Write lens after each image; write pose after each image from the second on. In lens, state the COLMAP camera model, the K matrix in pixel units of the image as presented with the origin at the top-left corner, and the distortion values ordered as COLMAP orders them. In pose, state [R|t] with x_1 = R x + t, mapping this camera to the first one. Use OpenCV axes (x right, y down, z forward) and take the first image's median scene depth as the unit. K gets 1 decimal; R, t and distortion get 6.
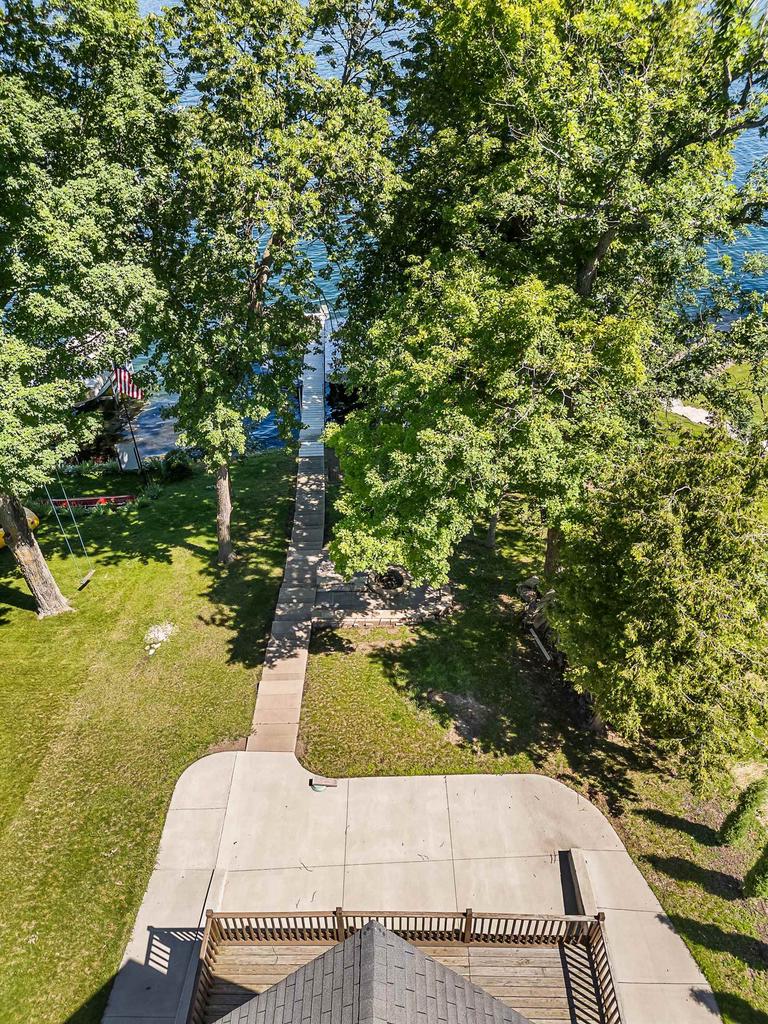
lens RADIAL K [[715.2, 0, 384.9], [0, 715.2, 514.2], [0, 0, 1]] dist [0.013632, -0.009094]
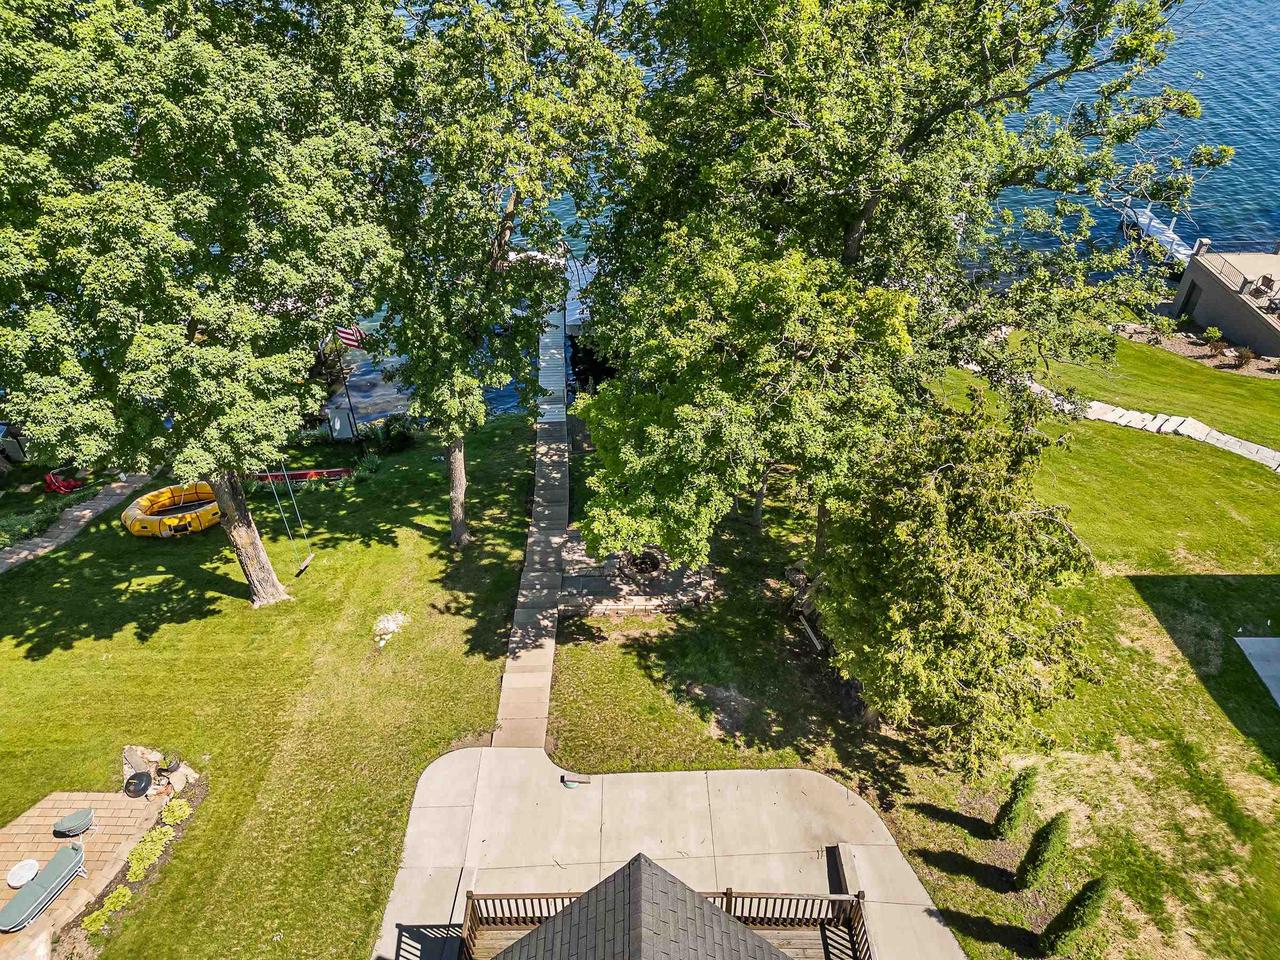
lens RADIAL K [[894.0, 0, 637.6], [0, 894.0, 476.7], [0, 0, 1]] dist [0.013632, -0.009094]
pose [[0.999973, -0.004318, 0.006010, -0.011003], [0.004371, 0.999952, -0.008811, -0.009670], [-0.005972, 0.008837, 0.999943, -0.179193]]
